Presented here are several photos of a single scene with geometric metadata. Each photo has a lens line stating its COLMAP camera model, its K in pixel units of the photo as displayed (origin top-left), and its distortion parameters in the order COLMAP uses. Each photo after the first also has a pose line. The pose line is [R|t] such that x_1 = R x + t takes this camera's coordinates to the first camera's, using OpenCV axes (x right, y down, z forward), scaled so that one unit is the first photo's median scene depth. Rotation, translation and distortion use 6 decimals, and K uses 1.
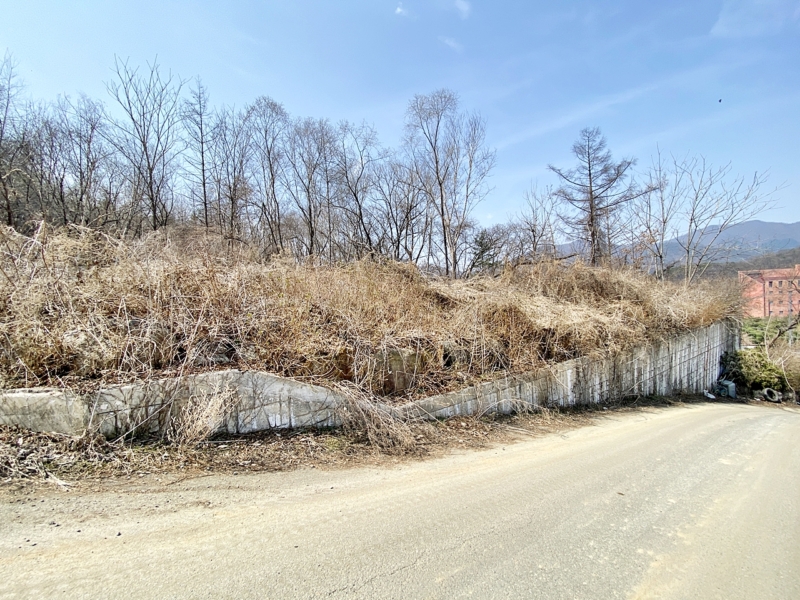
lens RADIAL K [[322.9, 0, 400.0], [0, 322.9, 300.0], [0, 0, 1]] dist [0.002436, -0.013860]
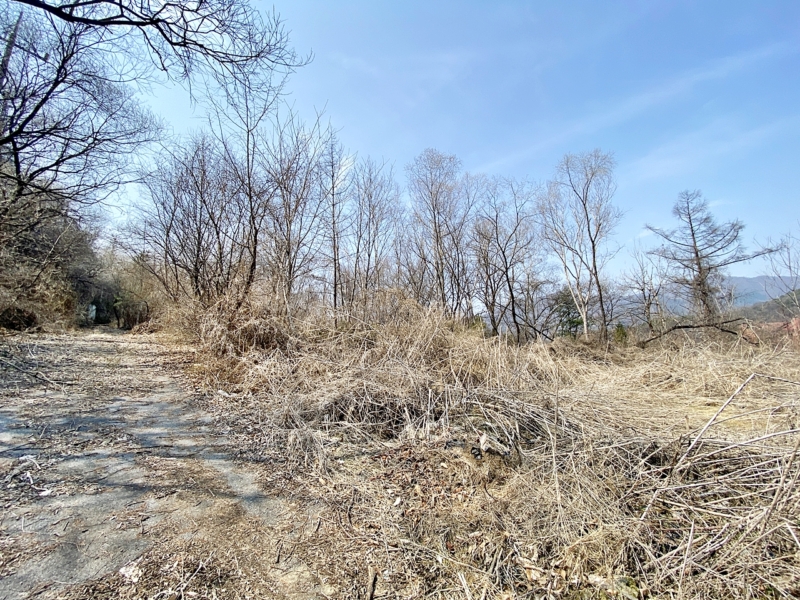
lens RADIAL K [[322.9, 0, 400.0], [0, 322.9, 300.0], [0, 0, 1]] dist [0.002436, -0.013860]
pose [[0.999495, 0.010551, 0.029965, -0.475879], [-0.005922, 0.988582, -0.150569, -0.051908], [-0.031211, 0.150315, 0.988145, 0.119853]]
